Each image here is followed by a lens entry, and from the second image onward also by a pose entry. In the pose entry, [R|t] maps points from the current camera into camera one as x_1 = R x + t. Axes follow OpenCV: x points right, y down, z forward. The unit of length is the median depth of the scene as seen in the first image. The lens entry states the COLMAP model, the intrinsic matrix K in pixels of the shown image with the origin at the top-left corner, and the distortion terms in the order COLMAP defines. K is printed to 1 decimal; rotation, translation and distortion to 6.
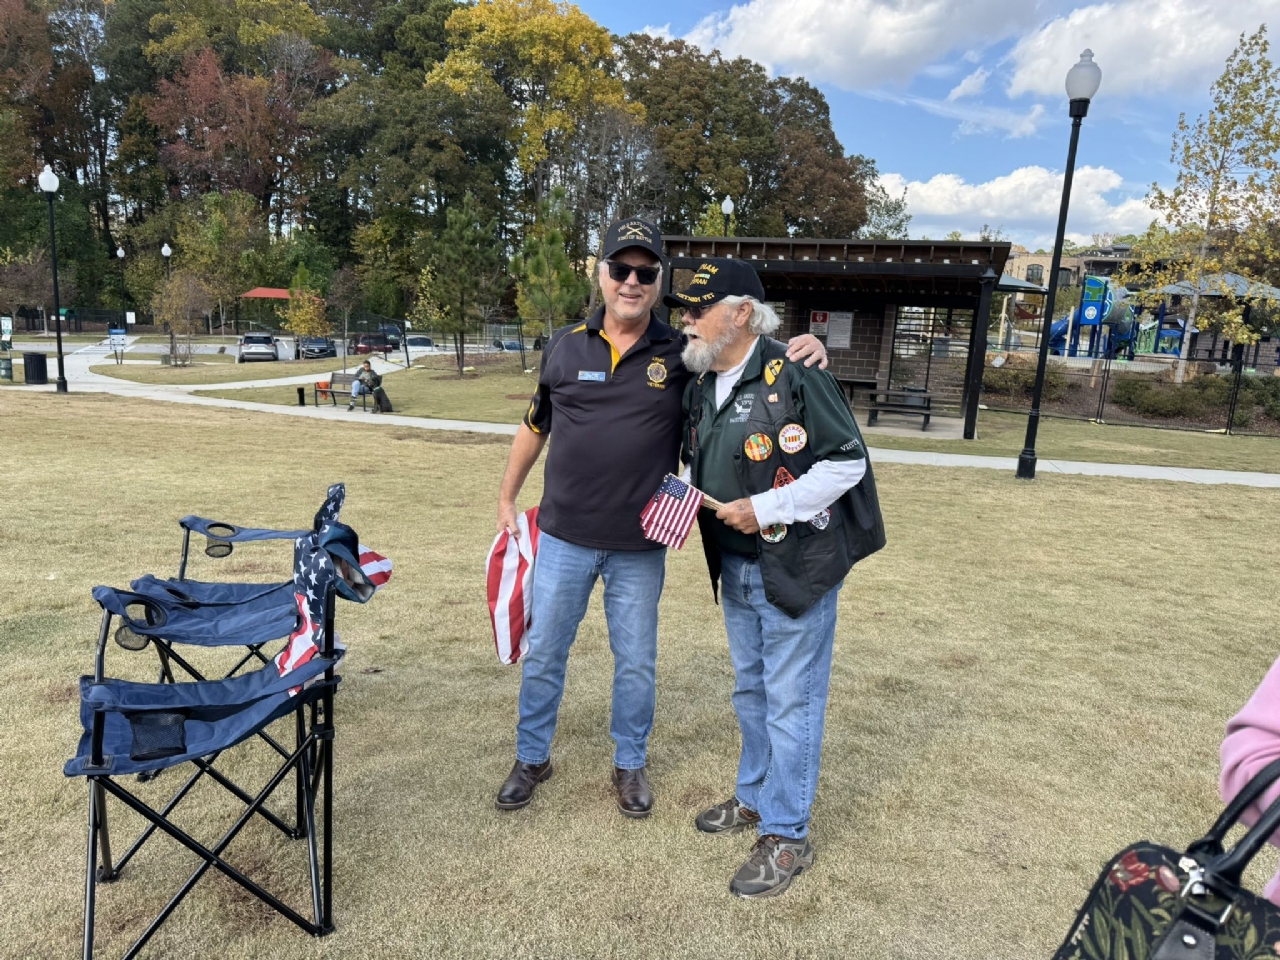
lens RADIAL K [[954.1, 0, 640.0], [0, 954.1, 480.0], [0, 0, 1]] dist [0.002319, 0.001252]
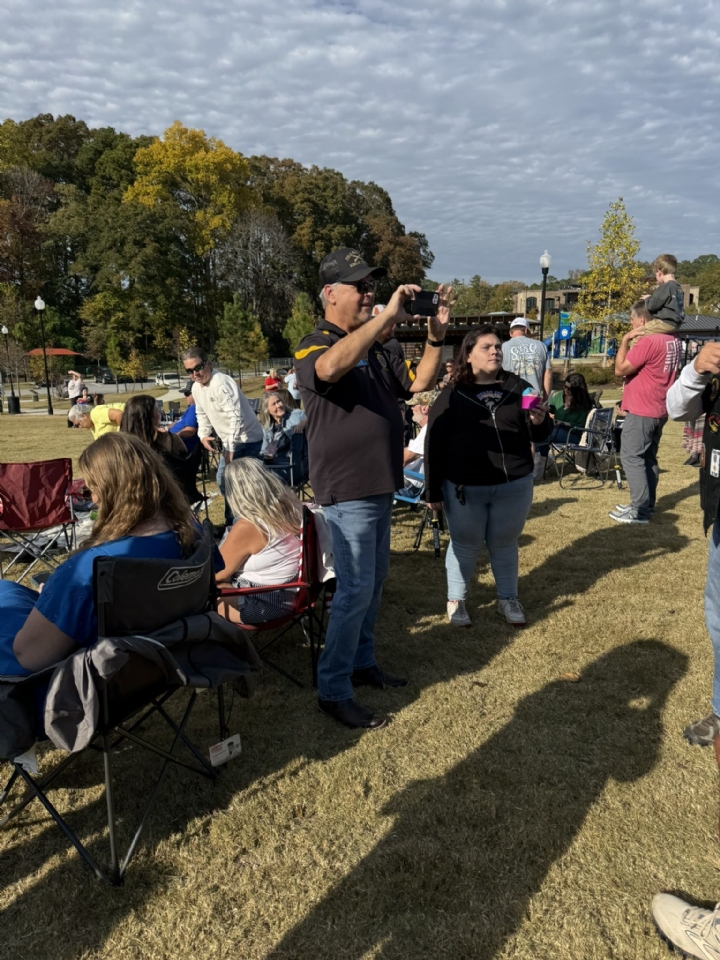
lens RADIAL K [[715.6, 0, 360.0], [0, 715.6, 480.0], [0, 0, 1]] dist [0.002319, 0.001252]
pose [[0.986194, -0.093476, 0.136691, -0.057858], [0.090798, 0.995537, 0.025714, 0.015647], [-0.138484, -0.012947, 0.990280, -0.139264]]
